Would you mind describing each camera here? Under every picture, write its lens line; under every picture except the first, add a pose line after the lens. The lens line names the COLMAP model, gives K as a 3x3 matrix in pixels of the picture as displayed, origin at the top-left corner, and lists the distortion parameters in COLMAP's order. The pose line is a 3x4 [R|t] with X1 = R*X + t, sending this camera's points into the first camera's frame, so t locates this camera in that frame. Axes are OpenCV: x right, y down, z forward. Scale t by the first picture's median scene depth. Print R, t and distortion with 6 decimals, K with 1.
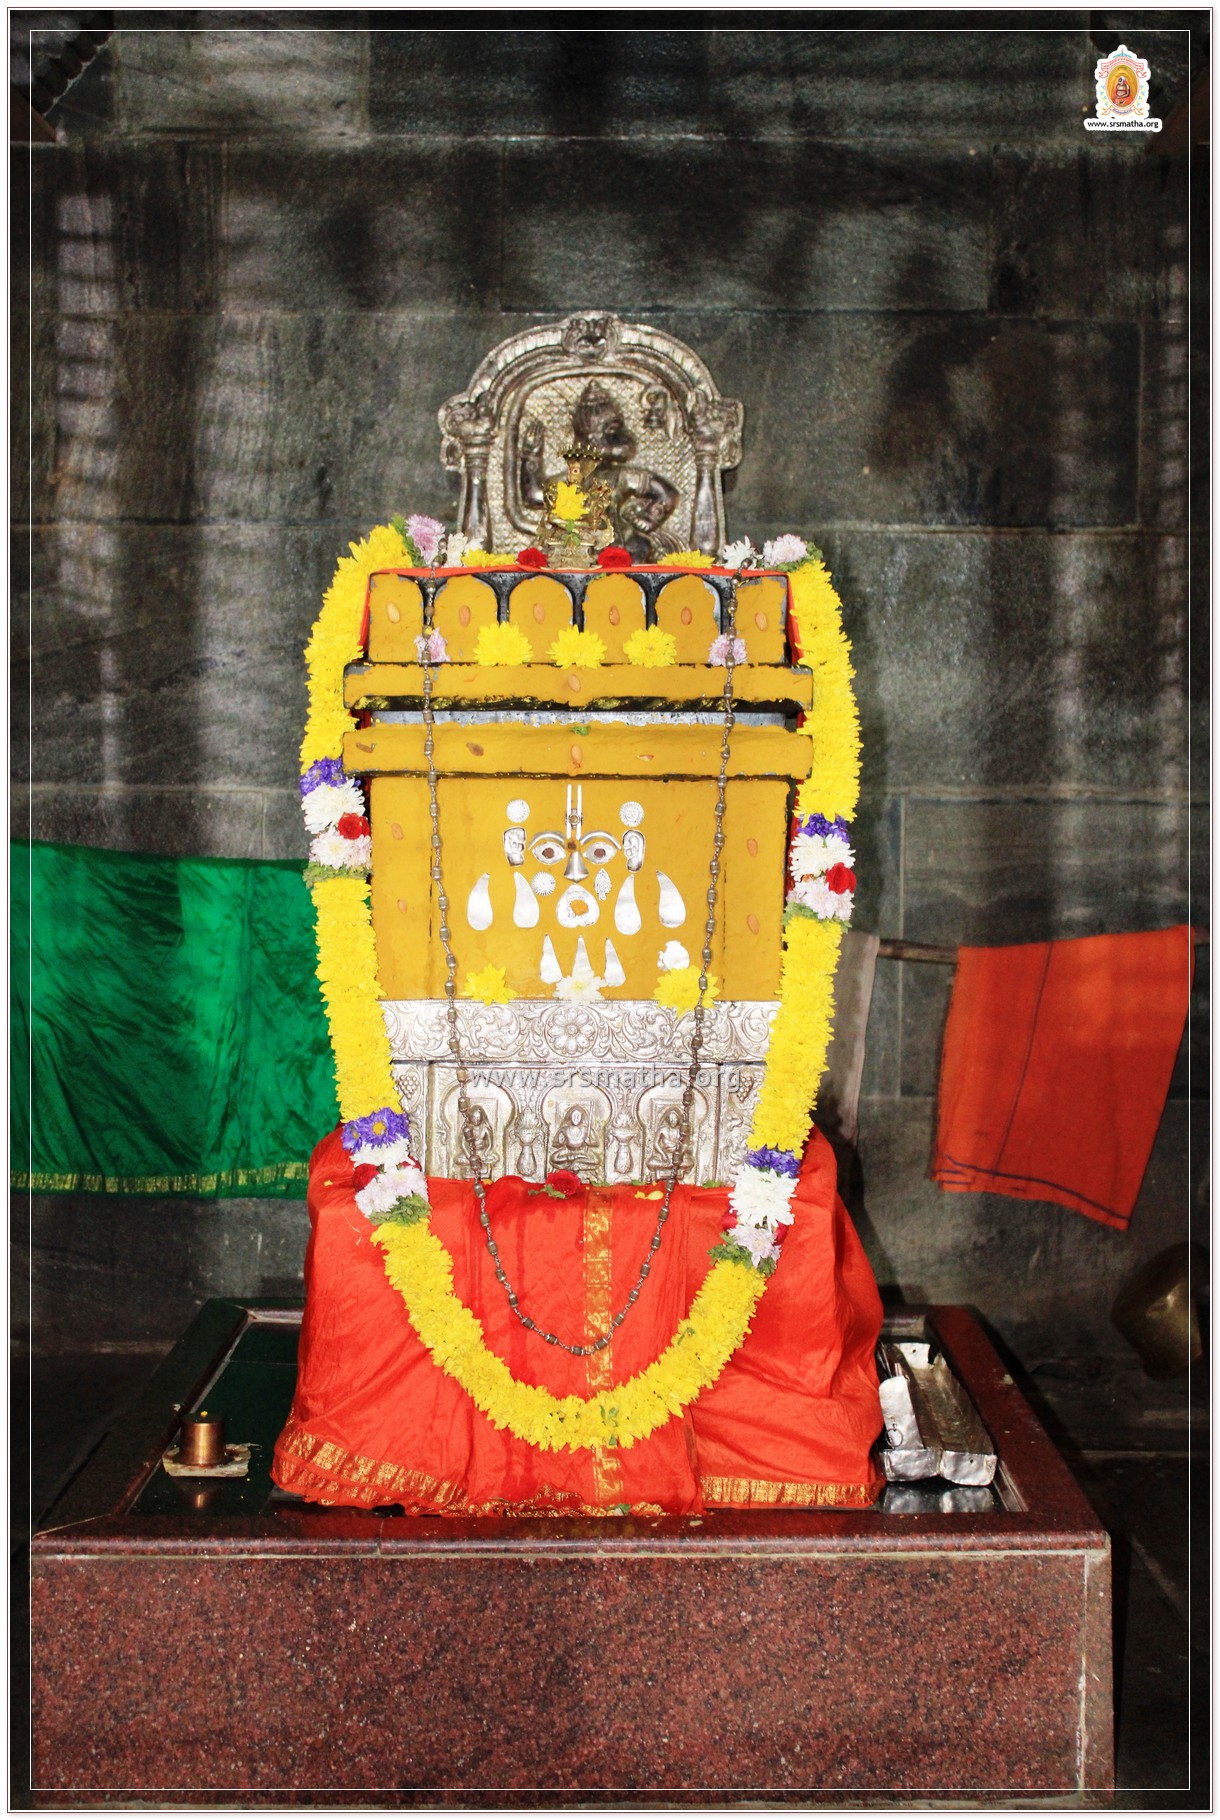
lens RADIAL K [[2260.0, 0, 610.0], [0, 2260.0, 910.0], [0, 0, 1]] dist [-0.097742, 0.183442]
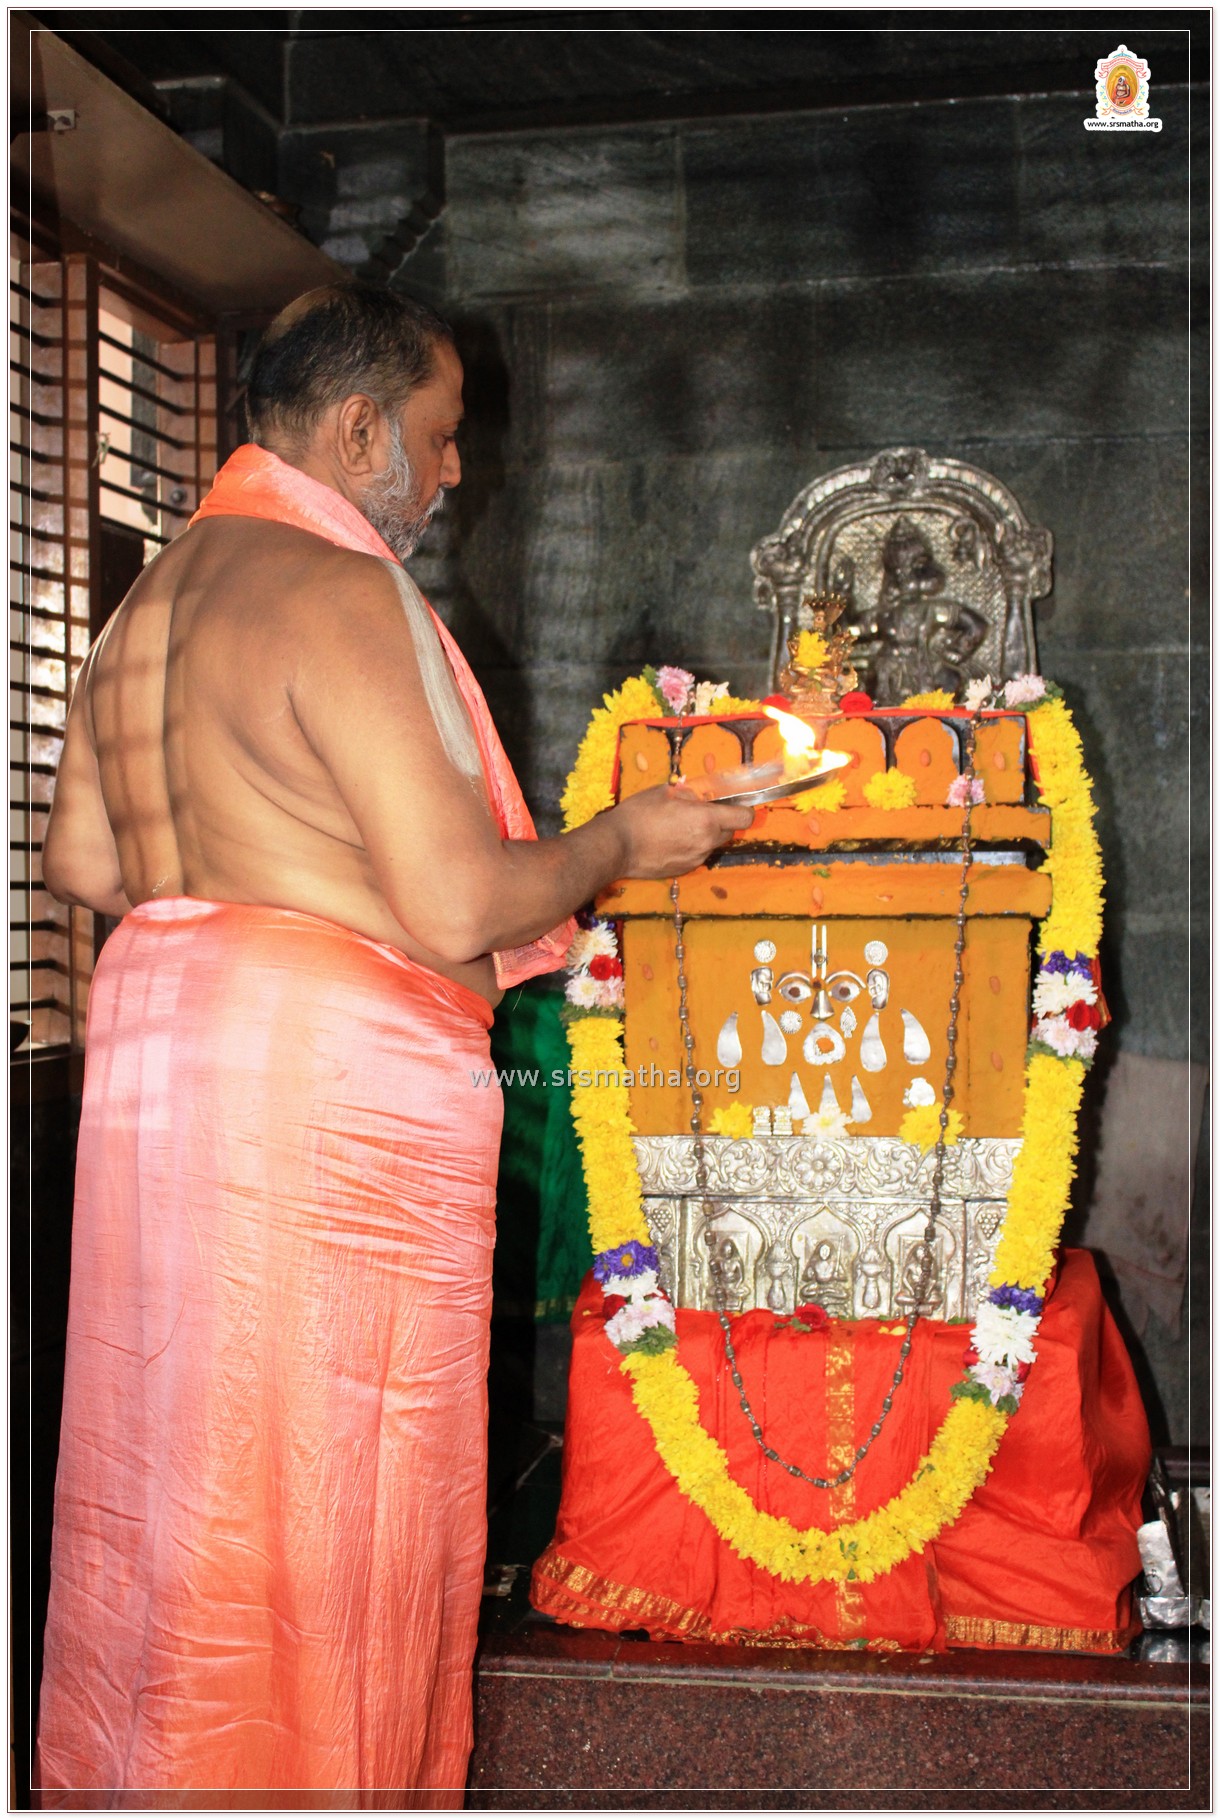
lens RADIAL K [[2302.4, 0, 610.0], [0, 2302.4, 910.0], [0, 0, 1]] dist [-0.085527, 0.134624]
pose [[0.980412, -0.013399, -0.196502, 0.096145], [0.003231, 0.998643, -0.051972, -0.008431], [0.196932, 0.050319, 0.979125, -0.038444]]
